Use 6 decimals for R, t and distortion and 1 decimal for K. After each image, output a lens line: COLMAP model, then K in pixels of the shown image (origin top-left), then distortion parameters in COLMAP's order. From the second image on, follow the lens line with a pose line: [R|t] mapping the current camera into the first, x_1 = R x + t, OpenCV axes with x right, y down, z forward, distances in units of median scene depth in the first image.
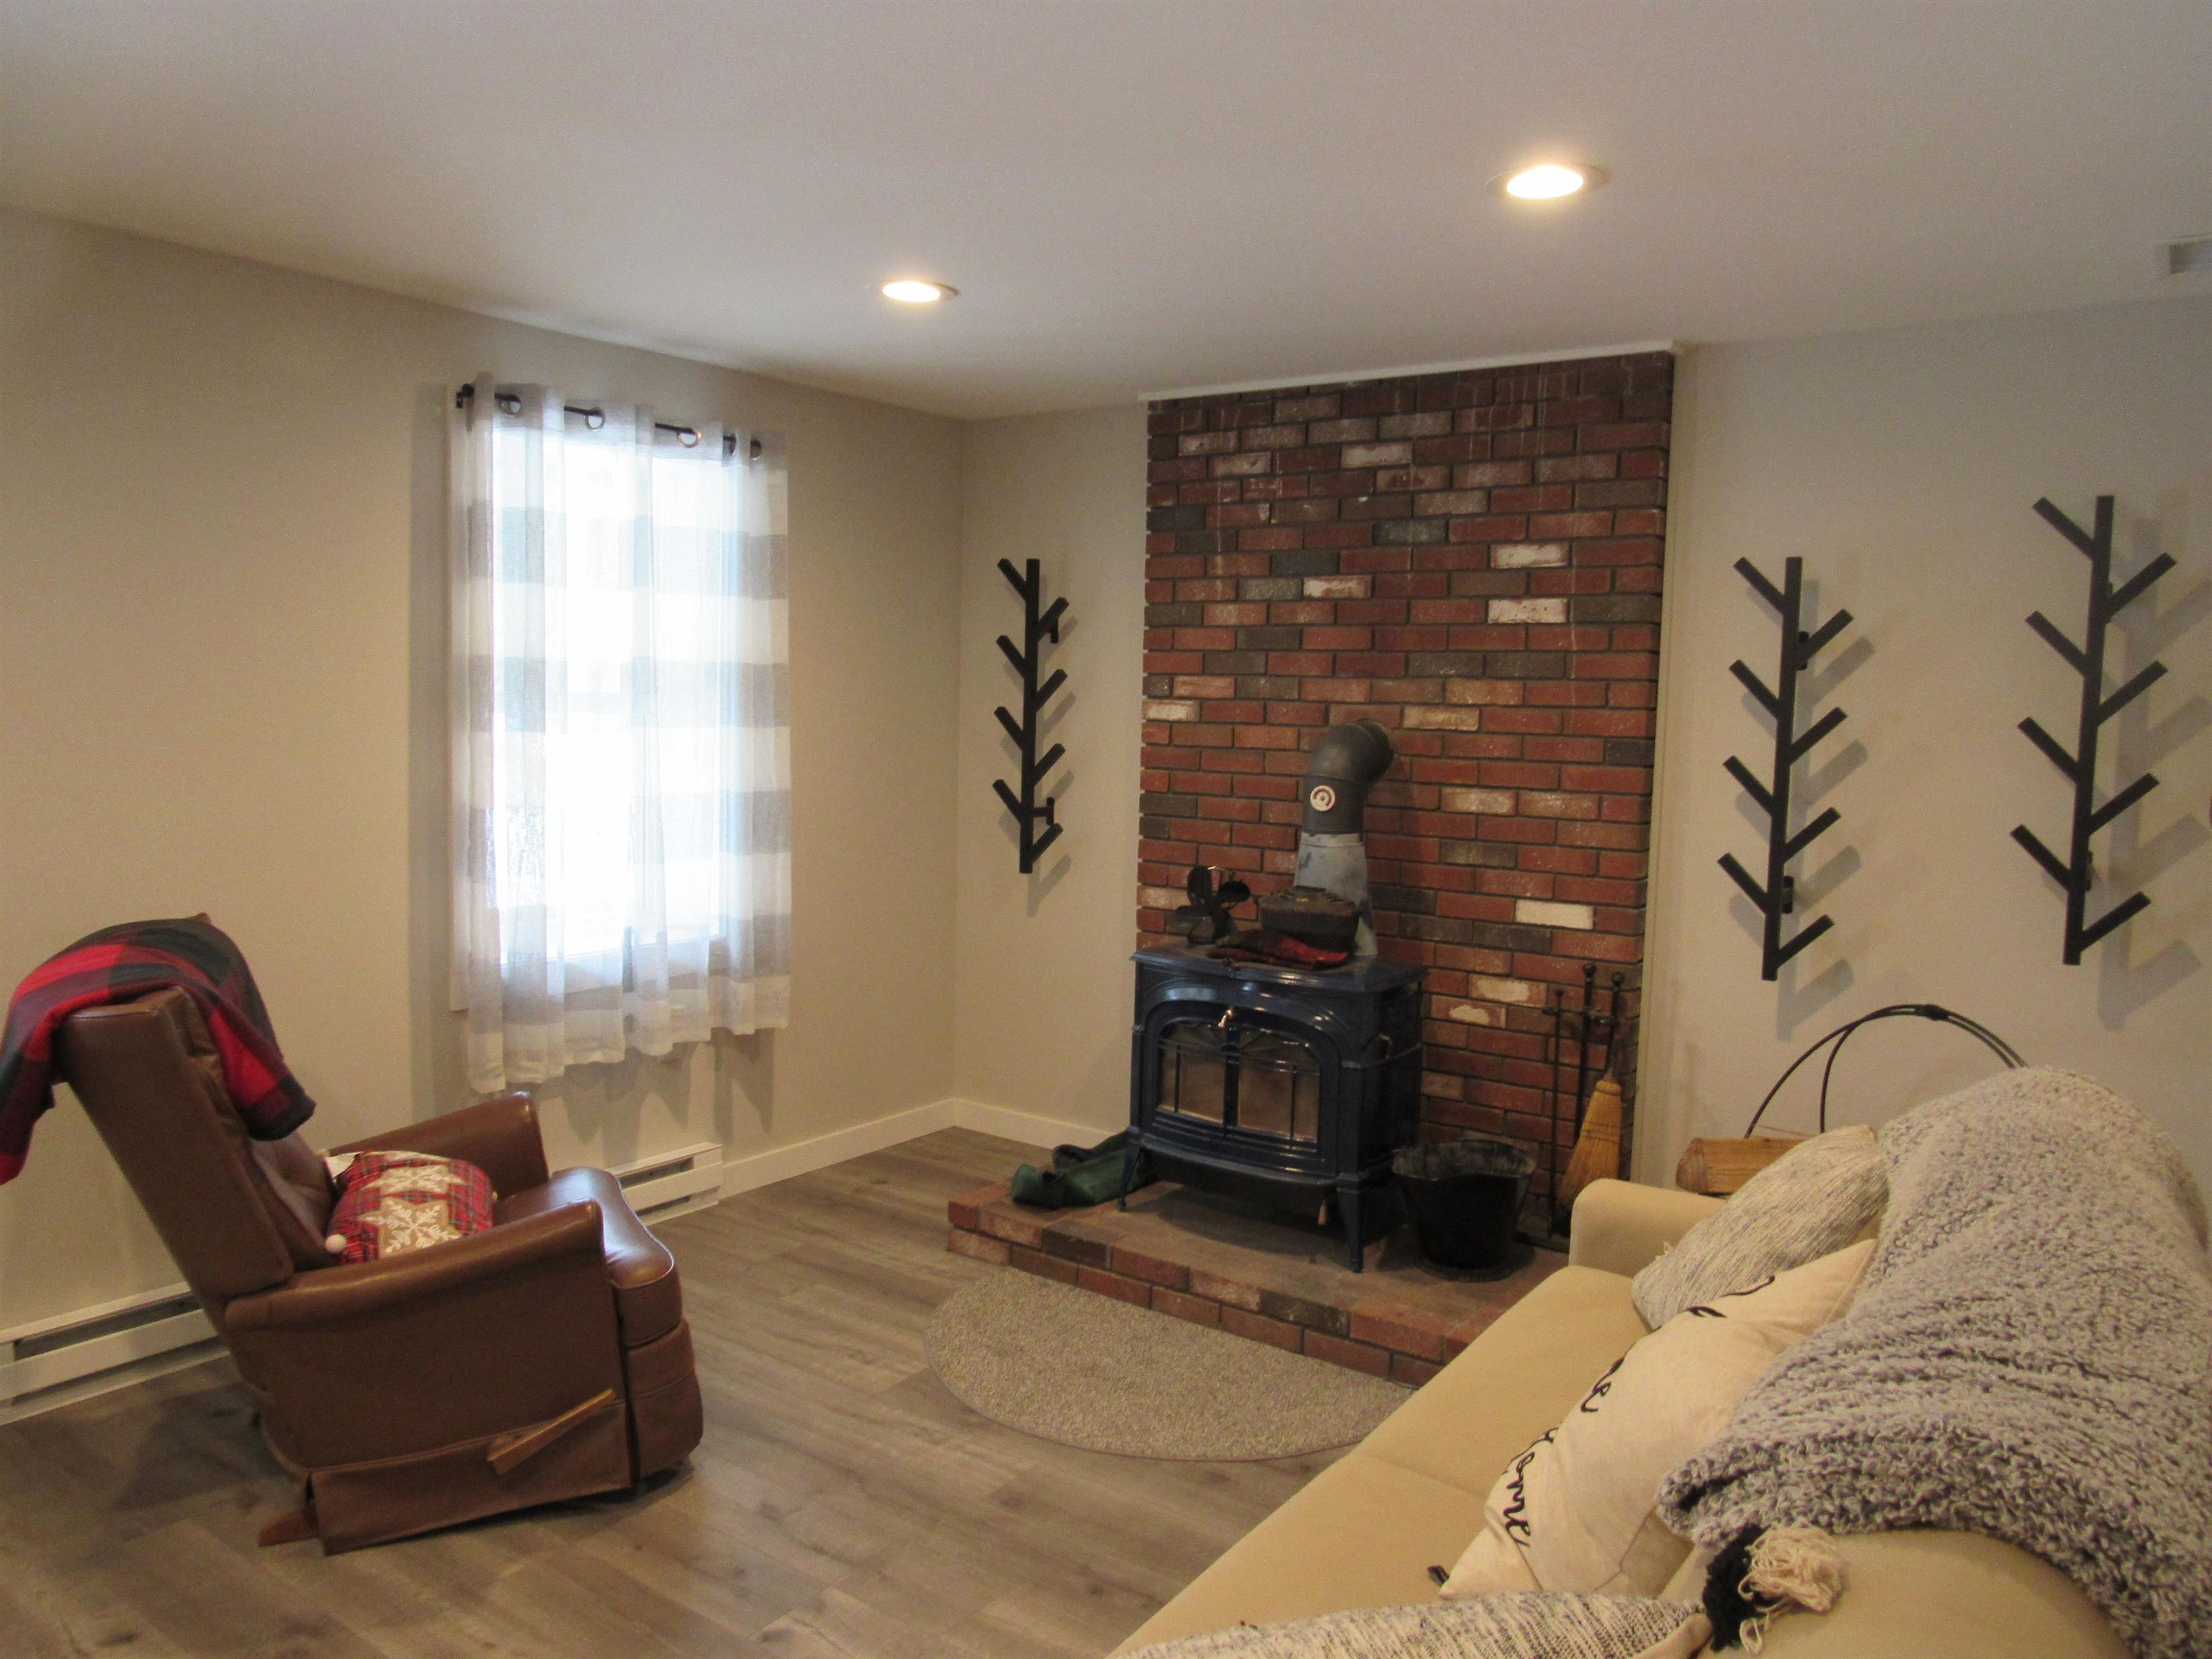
lens RADIAL K [[1579.3, 0, 1104.0], [0, 1579.3, 832.5], [0, 0, 1]] dist [-0.027021, 0.006144]
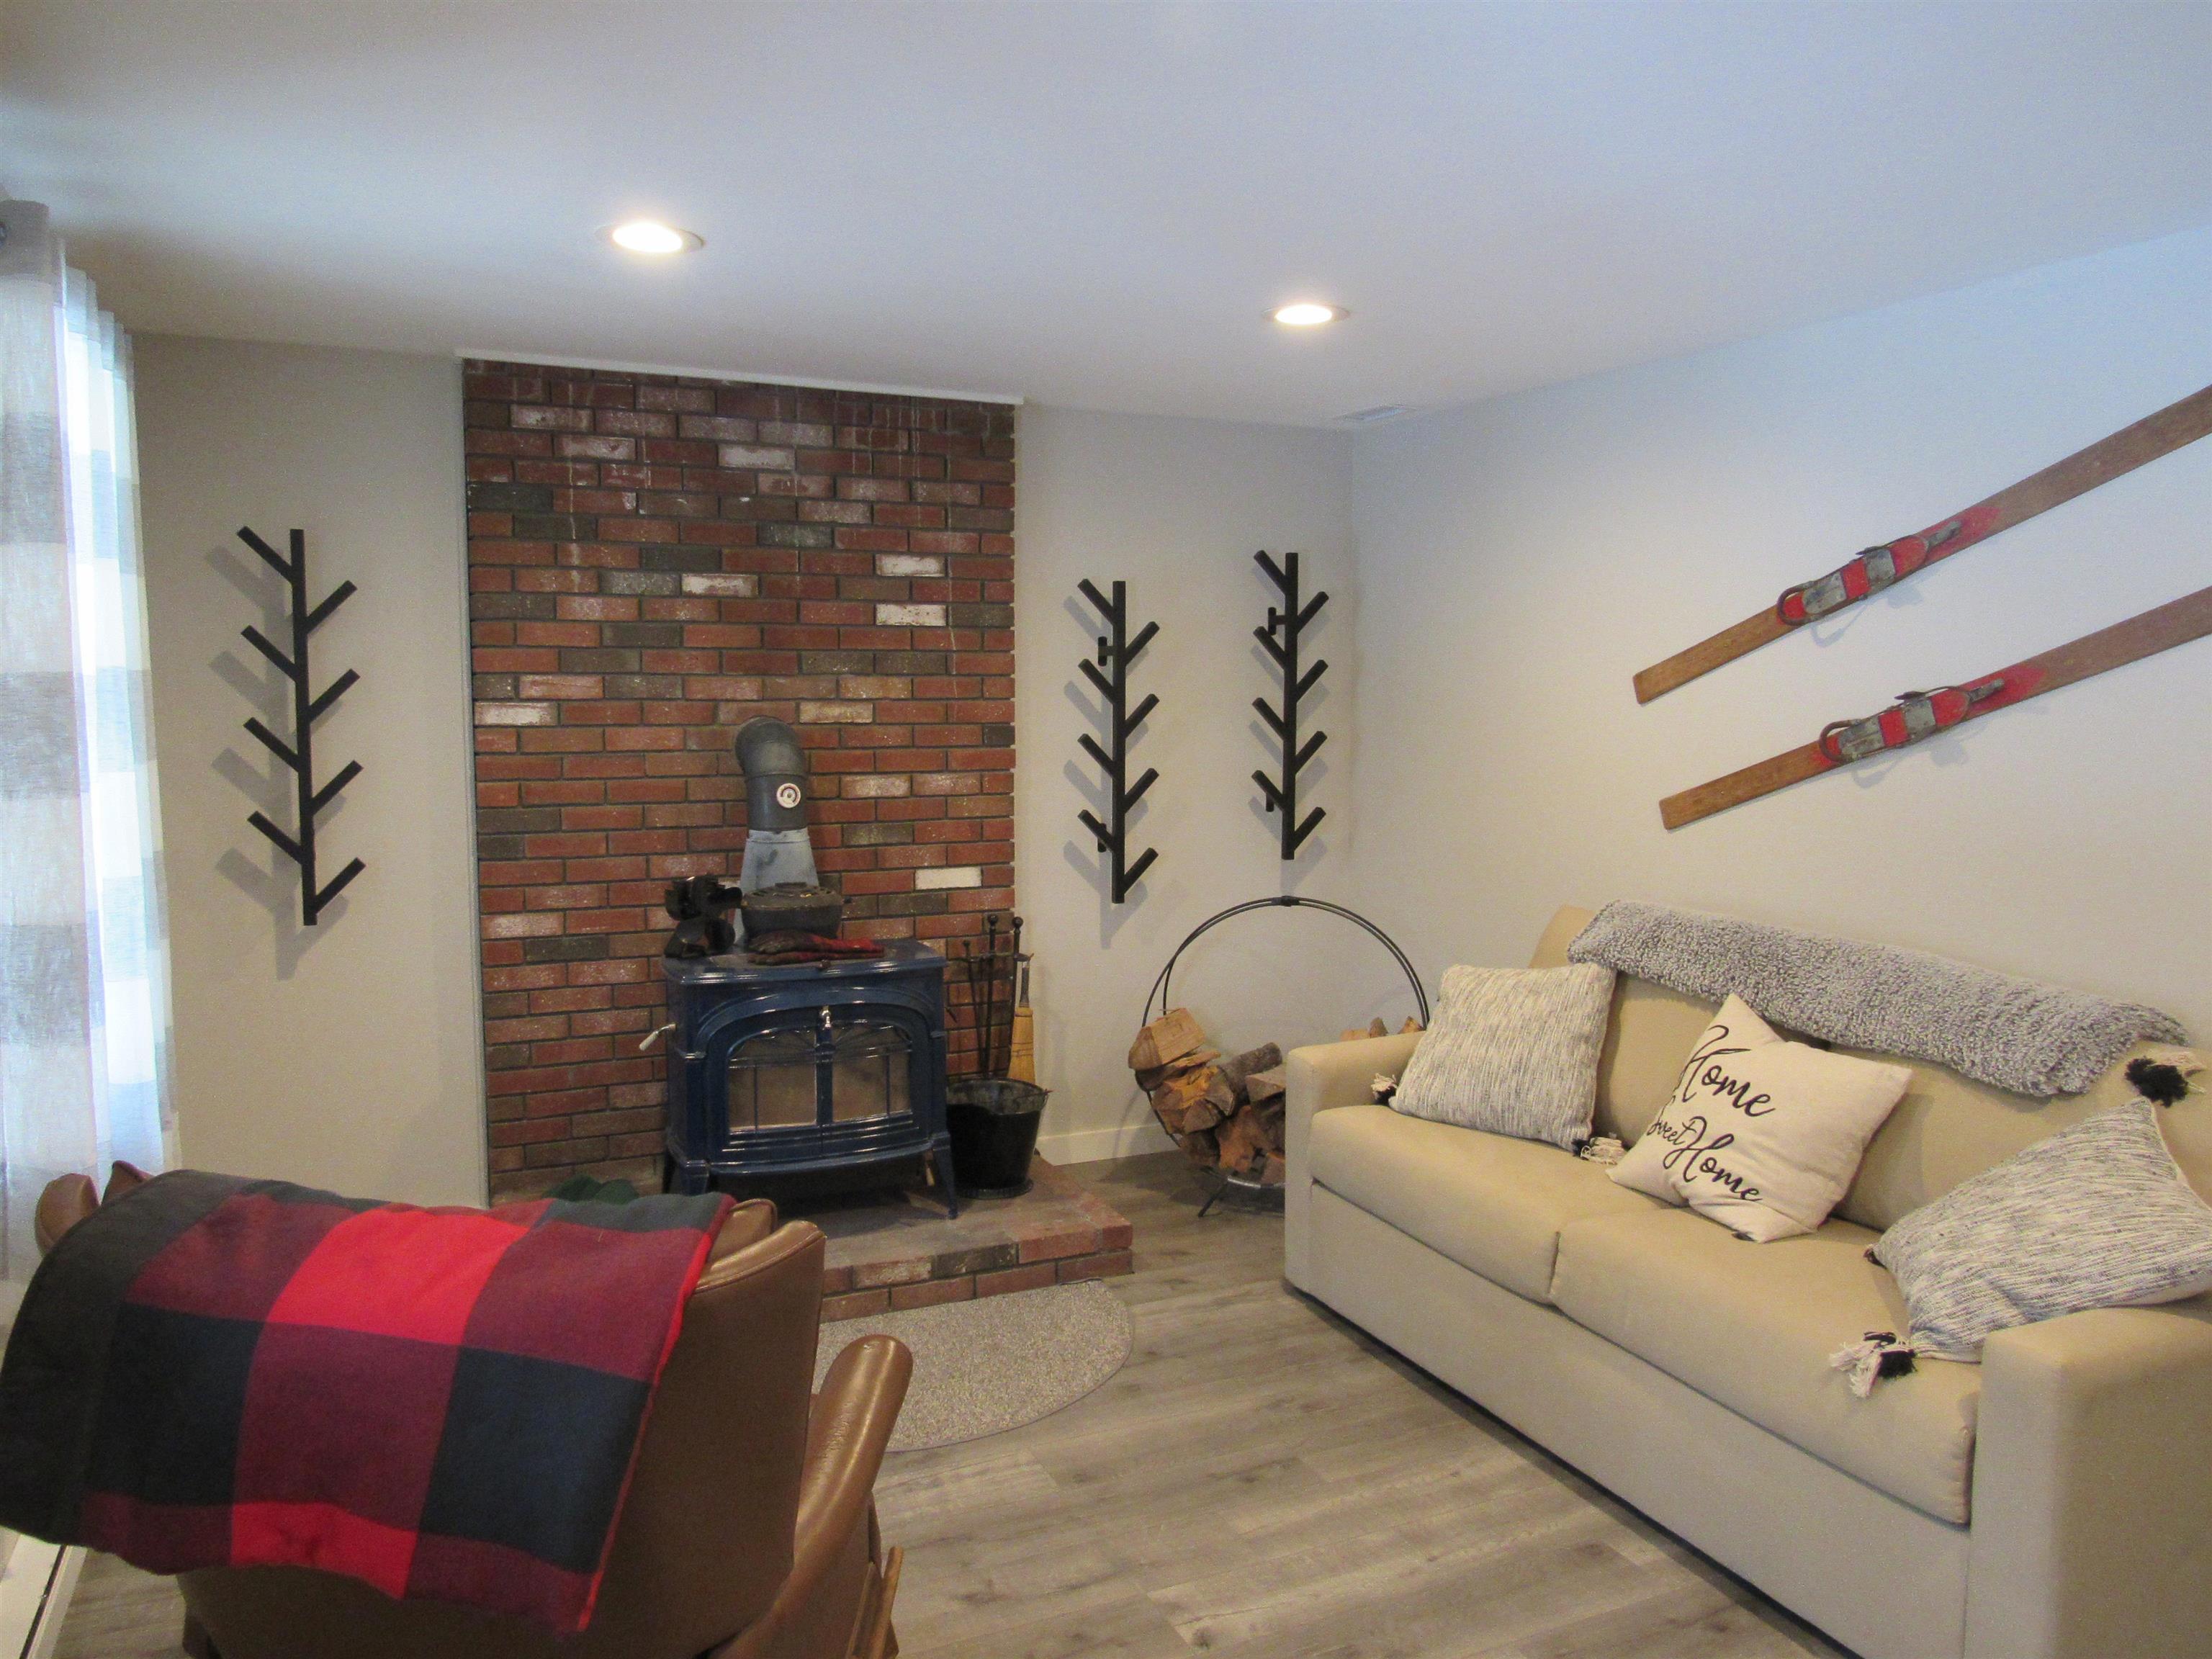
lens RADIAL K [[1579.3, 0, 1098.7], [0, 1579.3, 825.4], [0, 0, 1]] dist [-0.027021, 0.006144]
pose [[0.497851, -0.098861, 0.861609, -0.641210], [0.082214, 0.994387, 0.066592, -0.053506], [-0.863357, 0.037684, 0.503185, 0.312317]]
